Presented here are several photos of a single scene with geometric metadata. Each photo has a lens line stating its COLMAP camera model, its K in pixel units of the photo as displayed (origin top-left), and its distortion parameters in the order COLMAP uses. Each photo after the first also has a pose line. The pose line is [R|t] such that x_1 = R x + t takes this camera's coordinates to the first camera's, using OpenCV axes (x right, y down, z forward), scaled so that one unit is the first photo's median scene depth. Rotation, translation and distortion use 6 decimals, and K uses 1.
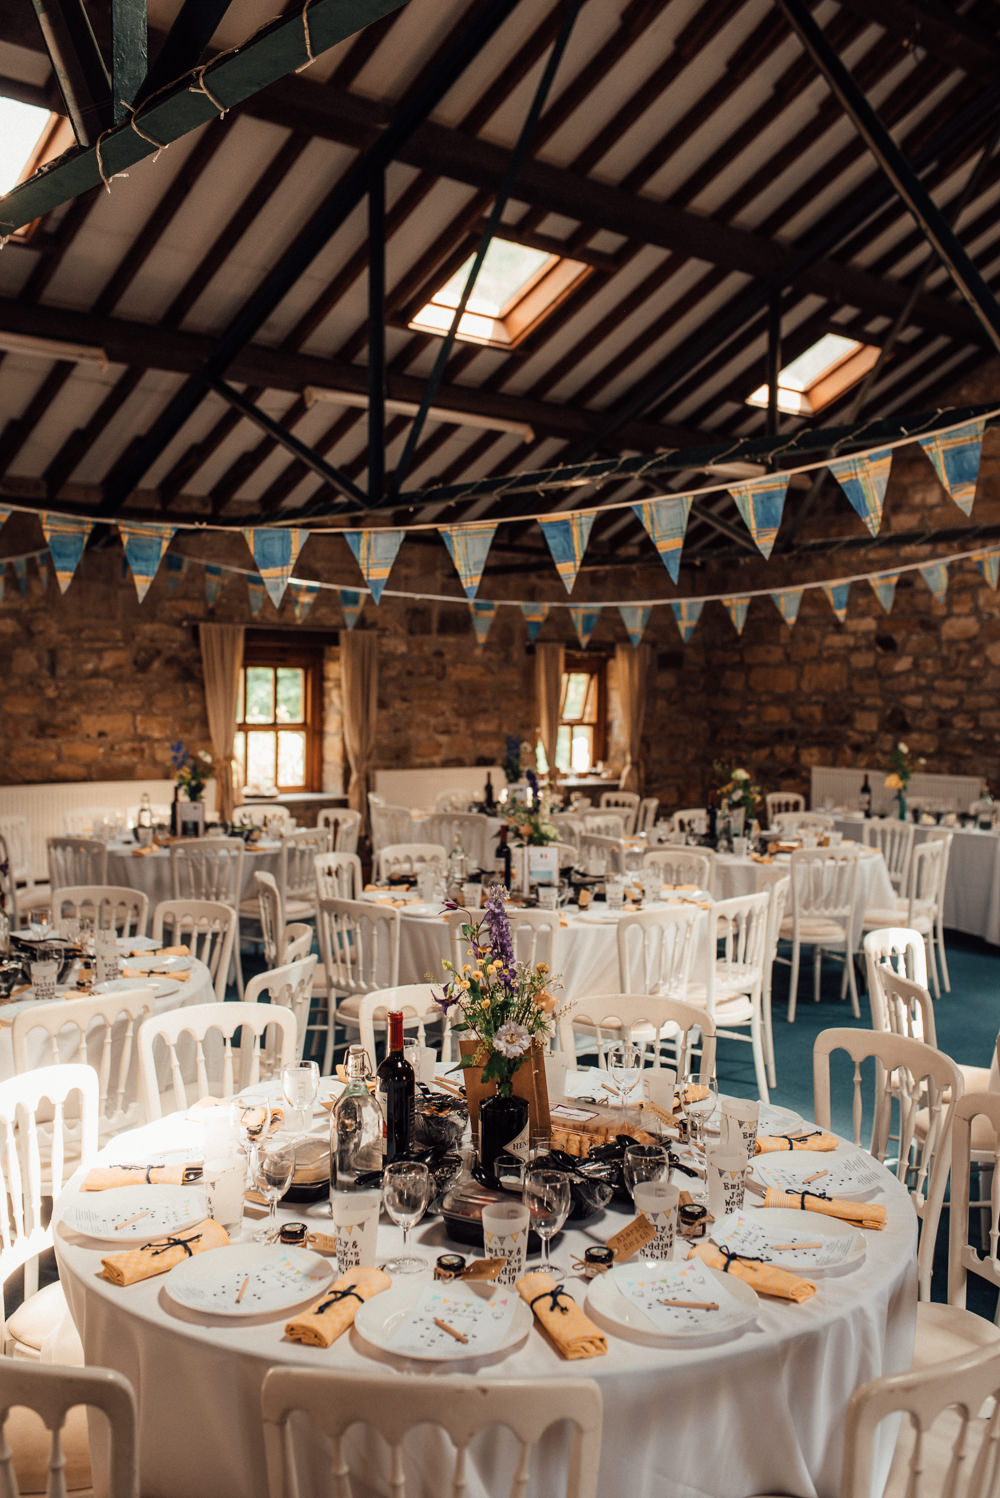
lens RADIAL K [[1460.3, 0, 498.2], [0, 1460.3, 746.5], [0, 0, 1]] dist [-0.000217, 0.000000]
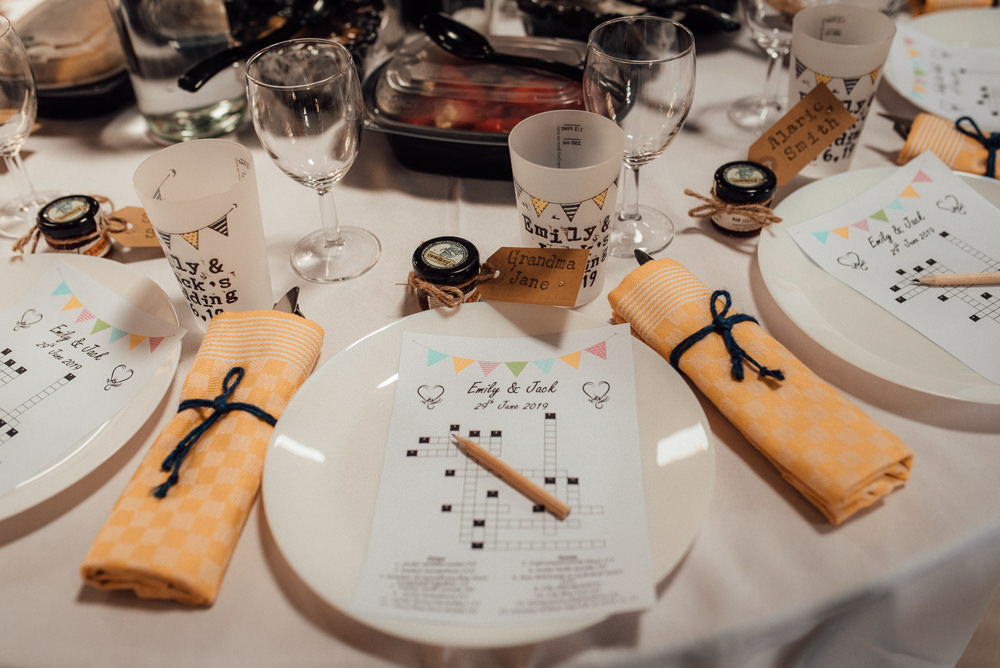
lens RADIAL K [[974.8, 0, 499.2], [0, 974.8, 335.7], [0, 0, 1]] dist [-0.000217, 0.000000]
pose [[0.975419, -0.176305, 0.132187, -0.059661], [0.053160, 0.770436, 0.635296, 0.184709], [-0.213848, -0.612653, 0.760871, 0.758891]]
